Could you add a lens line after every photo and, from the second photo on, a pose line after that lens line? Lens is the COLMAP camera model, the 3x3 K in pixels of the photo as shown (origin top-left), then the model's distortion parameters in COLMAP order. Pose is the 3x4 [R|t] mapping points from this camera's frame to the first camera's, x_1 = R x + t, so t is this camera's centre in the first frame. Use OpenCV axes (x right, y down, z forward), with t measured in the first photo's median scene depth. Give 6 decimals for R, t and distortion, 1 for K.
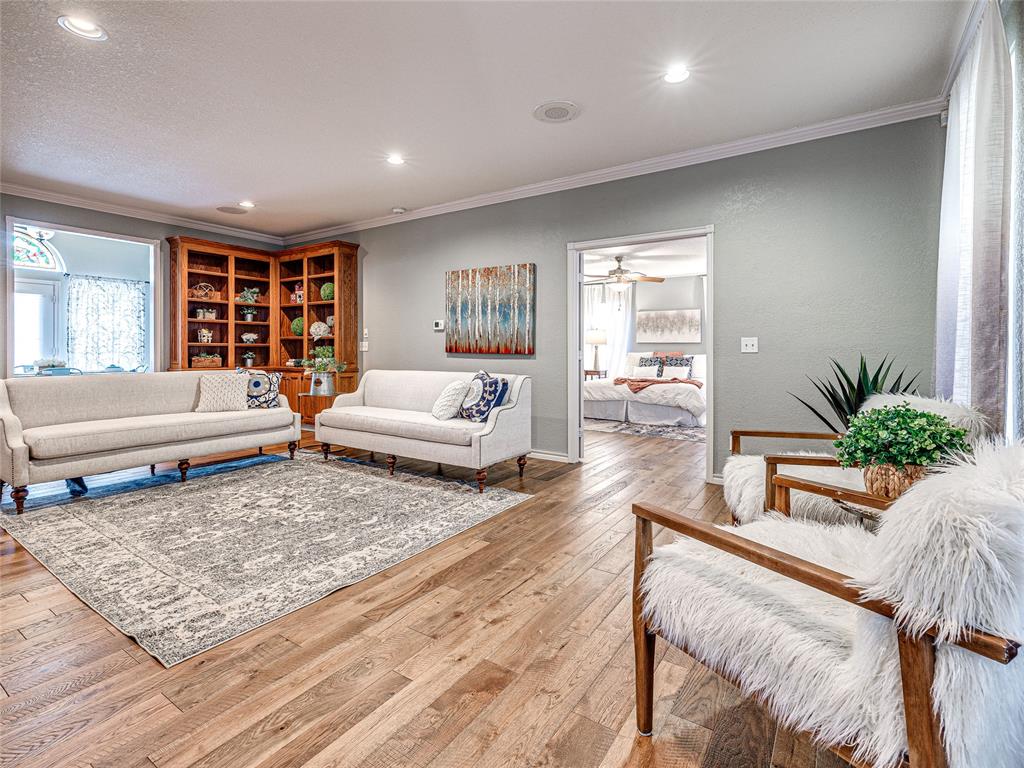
lens RADIAL K [[512.7, 0, 540.0], [0, 512.7, 354.0], [0, 0, 1]] dist [-0.001243, 0.000853]
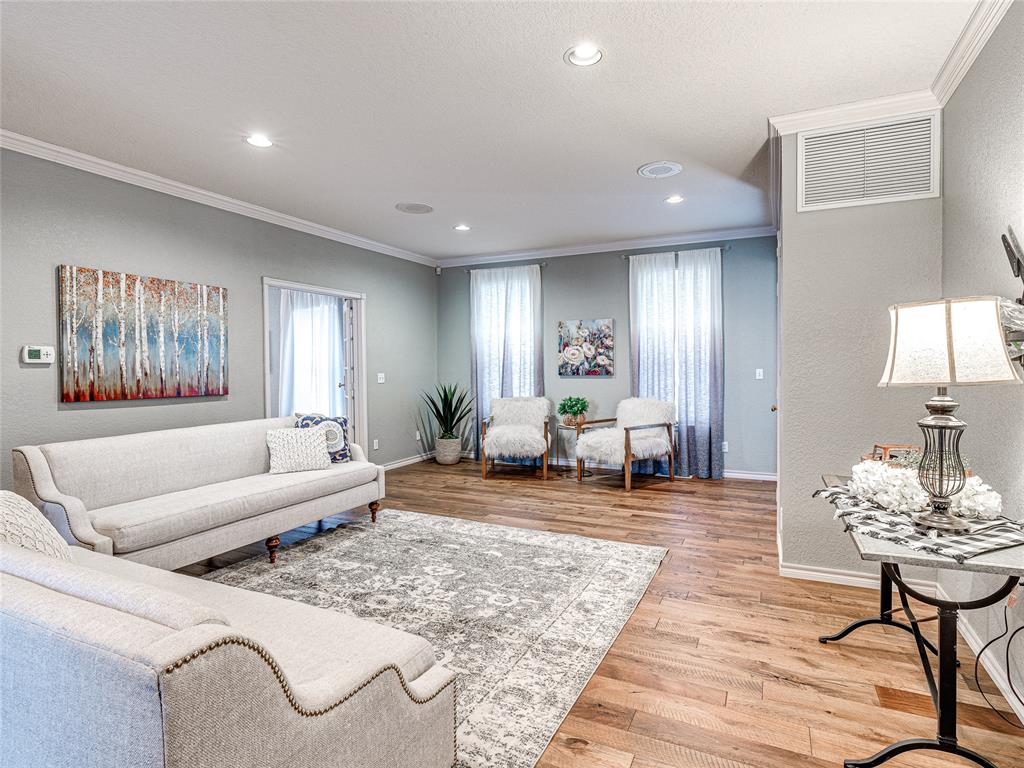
lens RADIAL K [[524.1, 0, 488.6], [0, 524.1, 376.0], [0, 0, 1]] dist [-0.004887, -0.000382]
pose [[-0.086761, -0.022278, 0.995980, -0.893978], [0.017516, 0.999561, 0.023884, -0.042530], [-0.996075, 0.019518, -0.086333, 0.619077]]
